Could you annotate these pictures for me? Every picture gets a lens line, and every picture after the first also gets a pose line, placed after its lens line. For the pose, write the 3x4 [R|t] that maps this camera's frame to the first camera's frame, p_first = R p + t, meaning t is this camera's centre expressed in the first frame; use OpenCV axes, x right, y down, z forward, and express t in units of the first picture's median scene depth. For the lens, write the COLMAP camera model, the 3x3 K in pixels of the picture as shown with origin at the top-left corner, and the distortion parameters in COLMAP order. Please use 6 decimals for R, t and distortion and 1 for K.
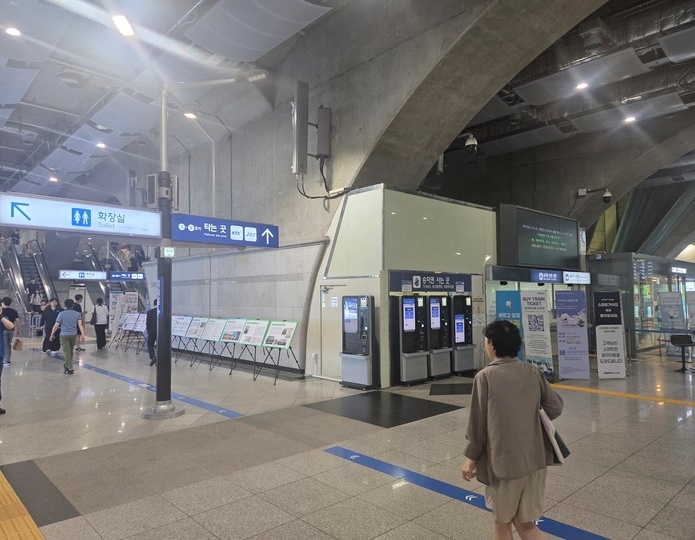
lens RADIAL K [[489.8, 0, 346.4], [0, 489.8, 269.2], [0, 0, 1]] dist [0.010150, 0.002682]
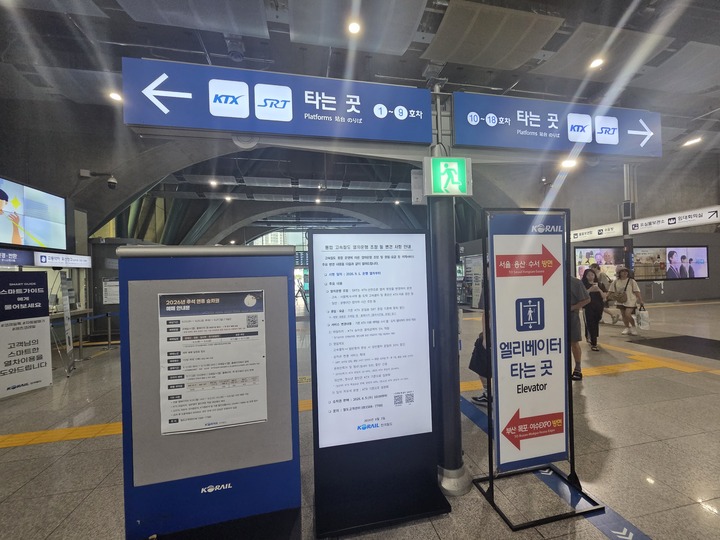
lens RADIAL K [[288.3, 0, 361.5], [0, 288.3, 272.3], [0, 0, 1]] dist [-0.000202, -0.000002]
pose [[0.526582, 0.004174, 0.850114, 0.433921], [-0.027305, 0.999555, 0.012006, 0.025706], [-0.849686, -0.029535, 0.526462, 0.352458]]
